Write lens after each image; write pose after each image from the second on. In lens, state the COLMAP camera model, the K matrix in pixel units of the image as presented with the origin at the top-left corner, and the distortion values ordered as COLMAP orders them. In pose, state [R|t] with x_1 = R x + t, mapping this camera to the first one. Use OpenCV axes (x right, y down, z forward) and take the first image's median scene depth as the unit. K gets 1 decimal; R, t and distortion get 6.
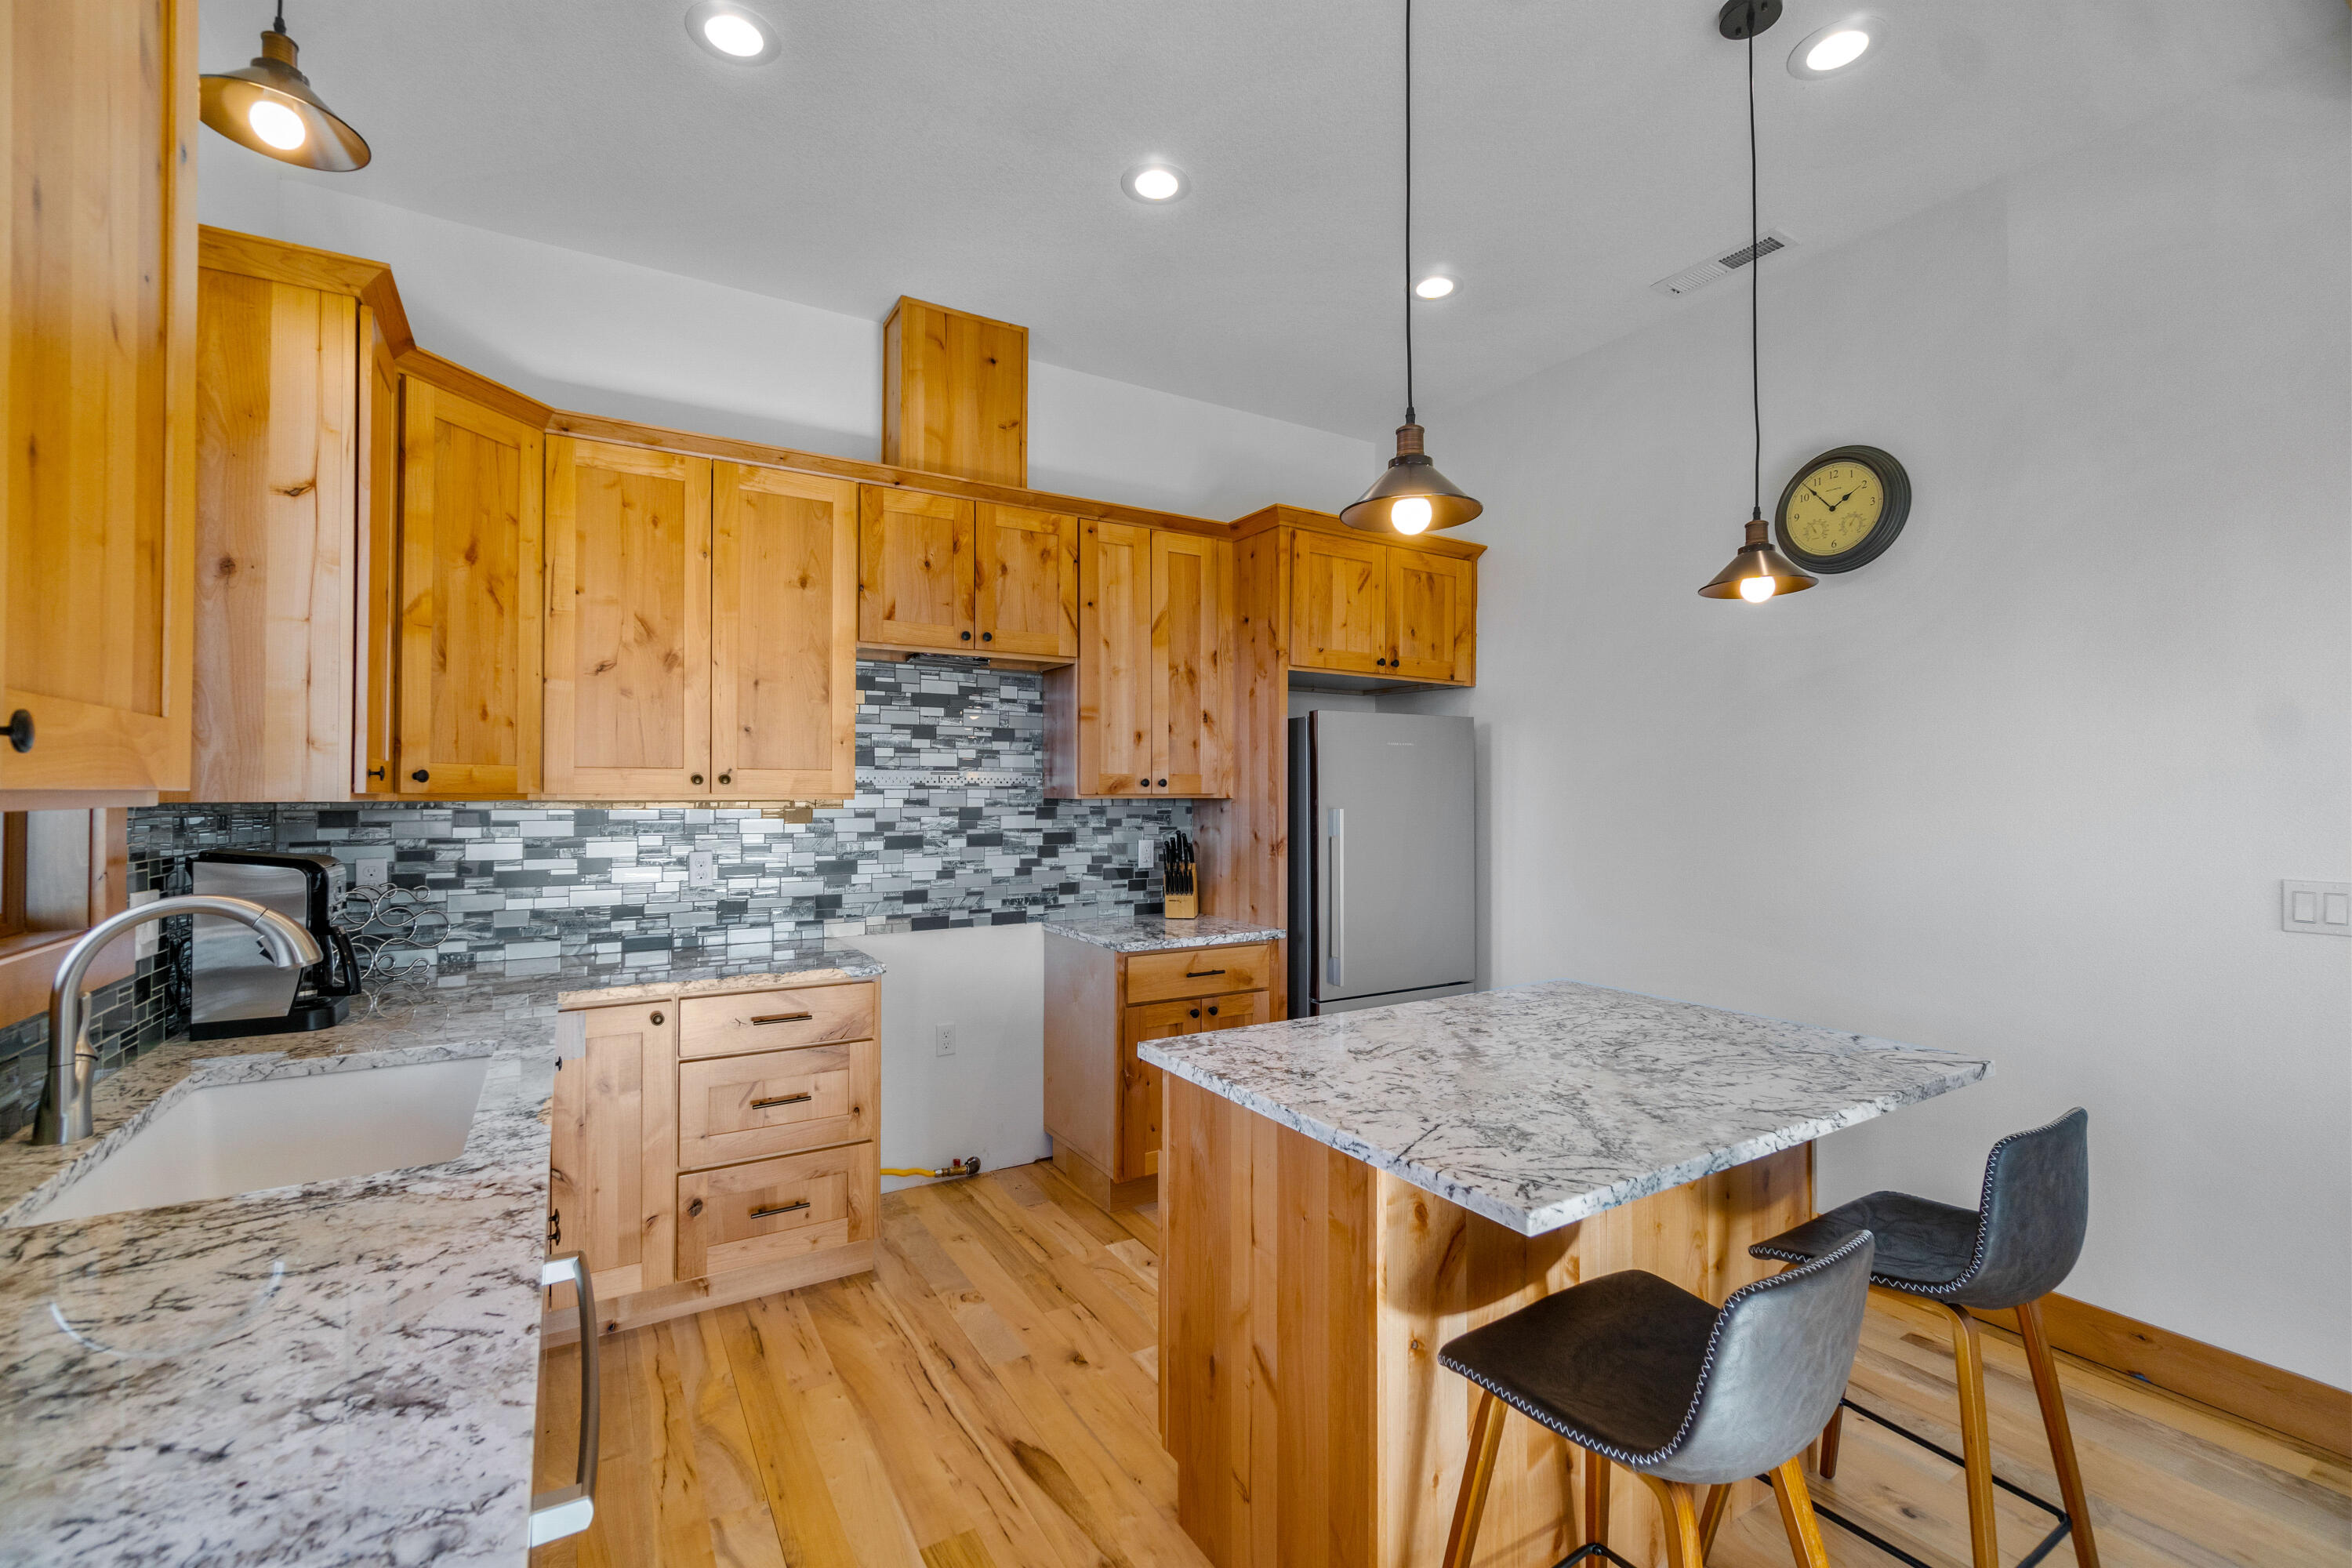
lens RADIAL K [[1006.5, 0, 1176.0], [0, 1006.5, 784.0], [0, 0, 1]] dist [0.000754, 0.000416]
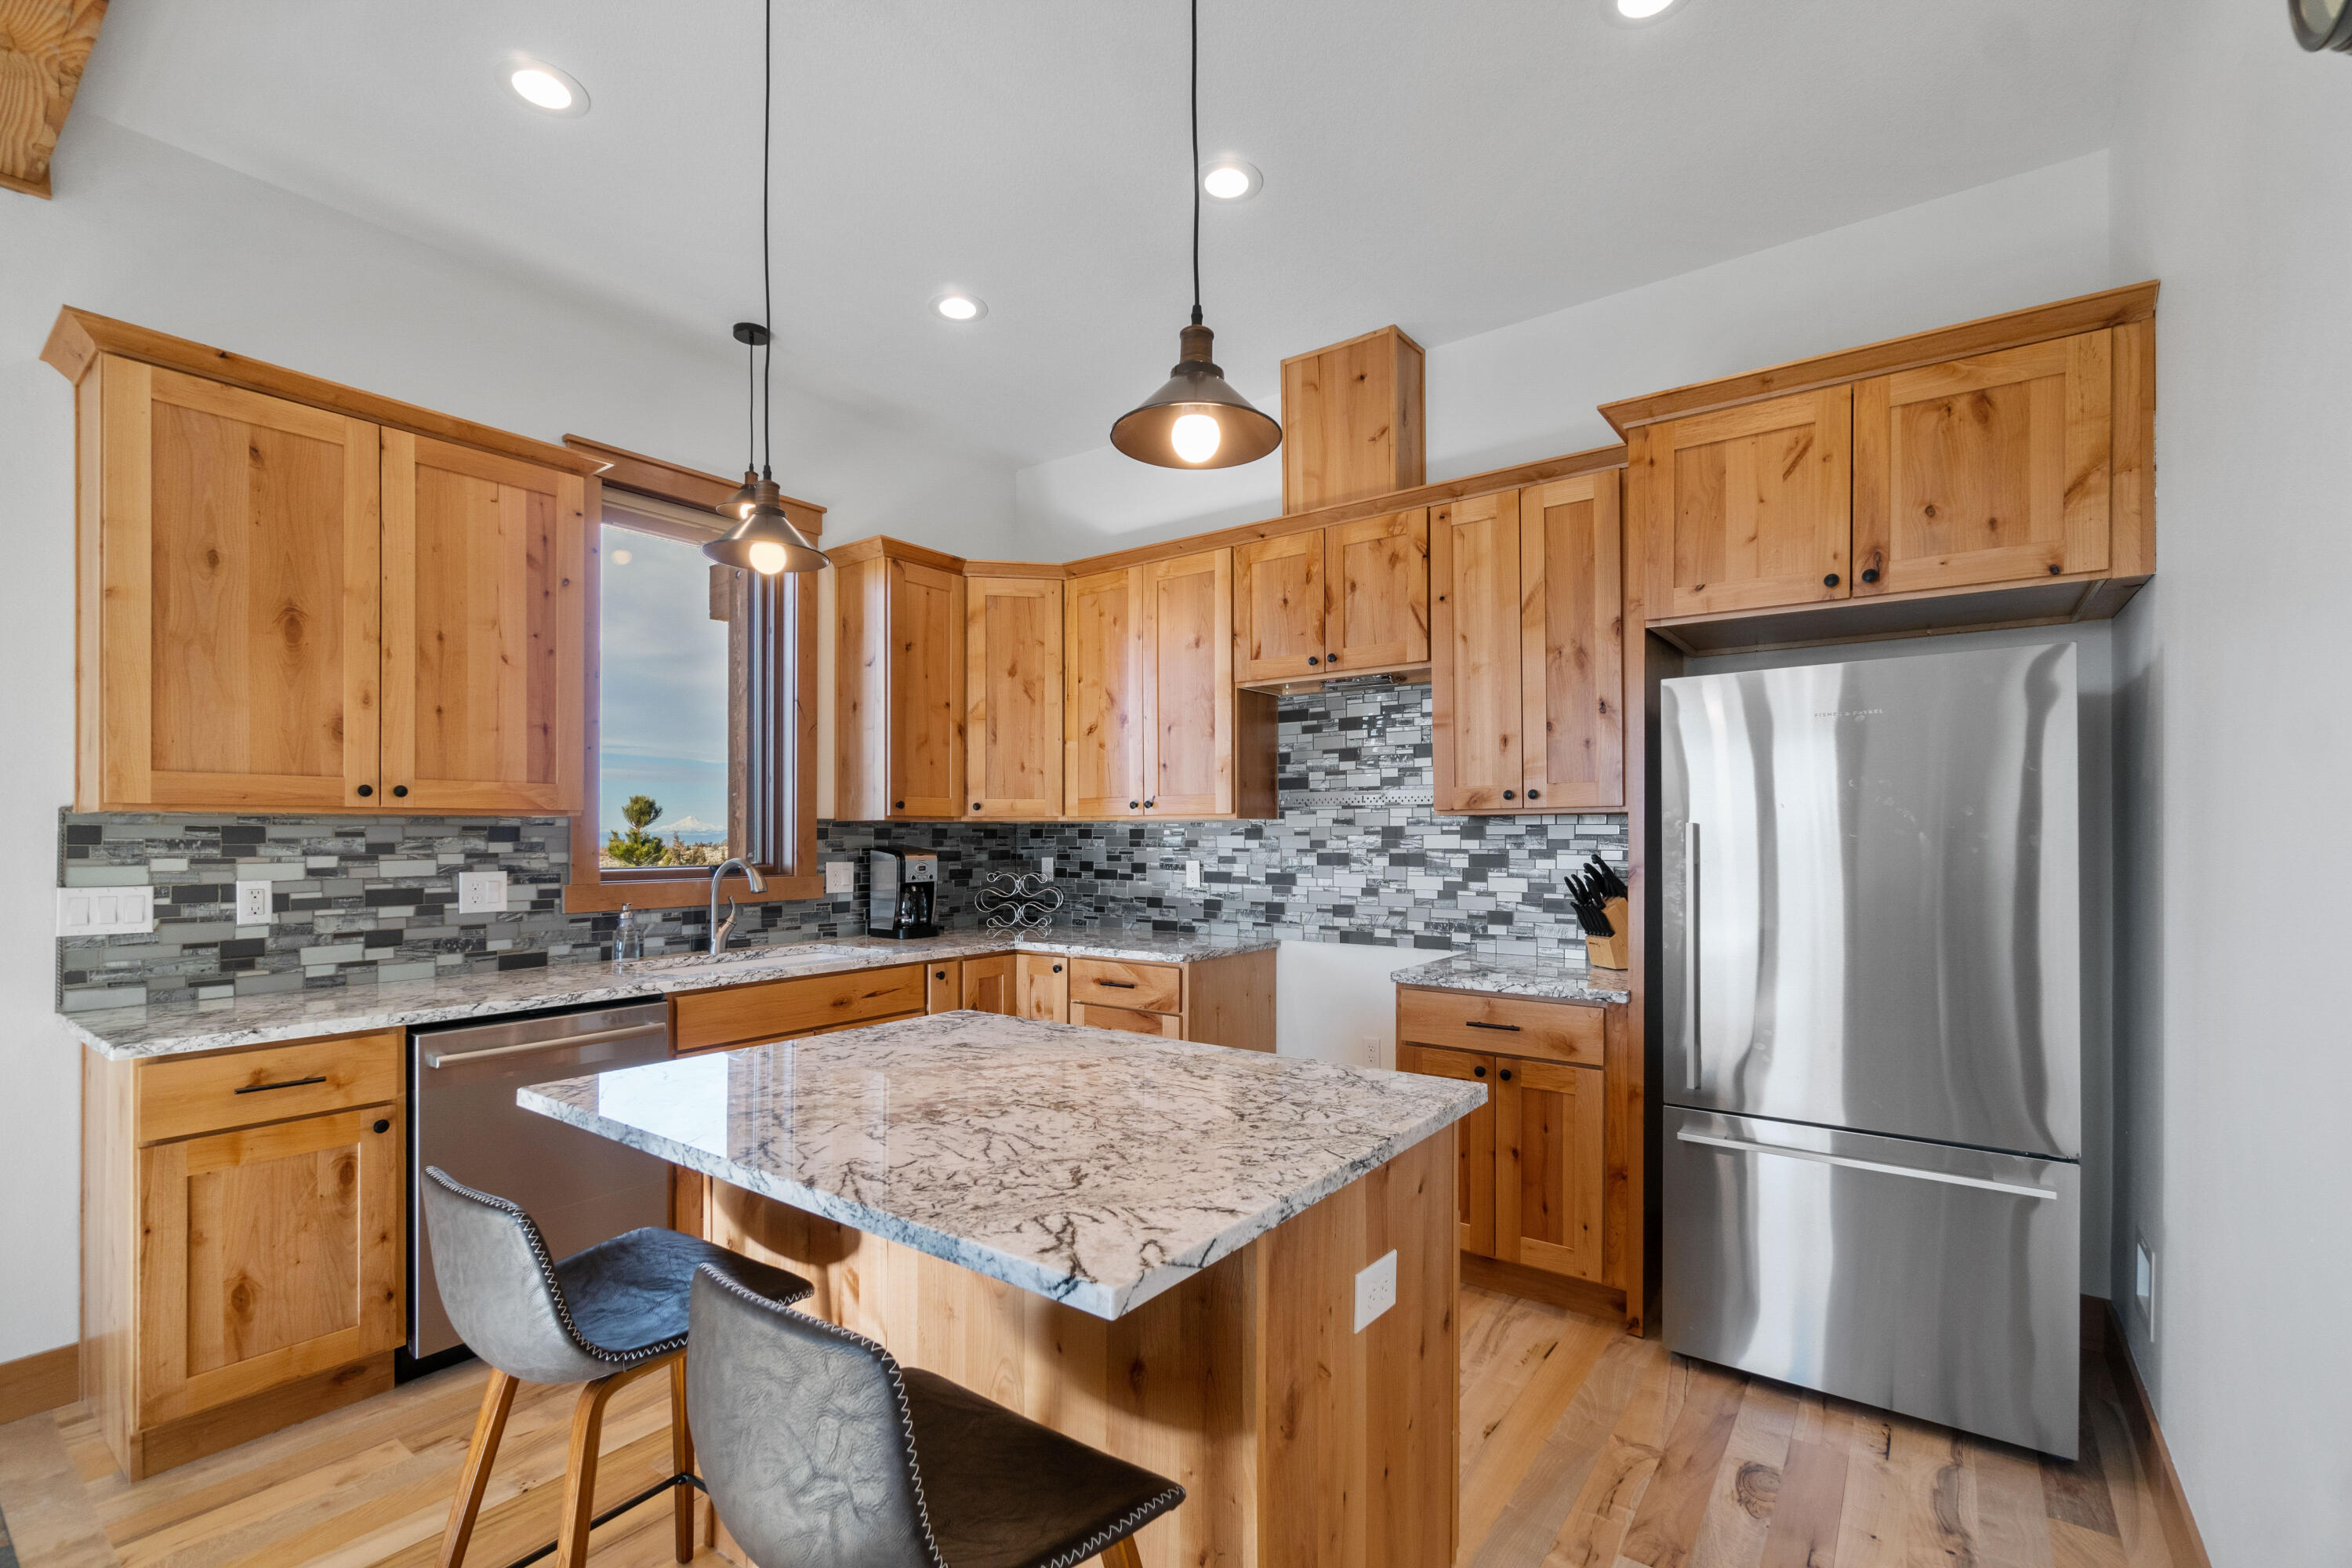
lens RADIAL K [[1019.7, 0, 1180.9], [0, 1019.7, 832.2], [0, 0, 1]] dist [-0.000097, 0.000048]
pose [[0.381669, -0.003427, -0.924293, 0.660397], [0.012973, 0.999914, 0.001650, 0.025115], [0.924208, -0.012620, 0.381681, 0.430178]]
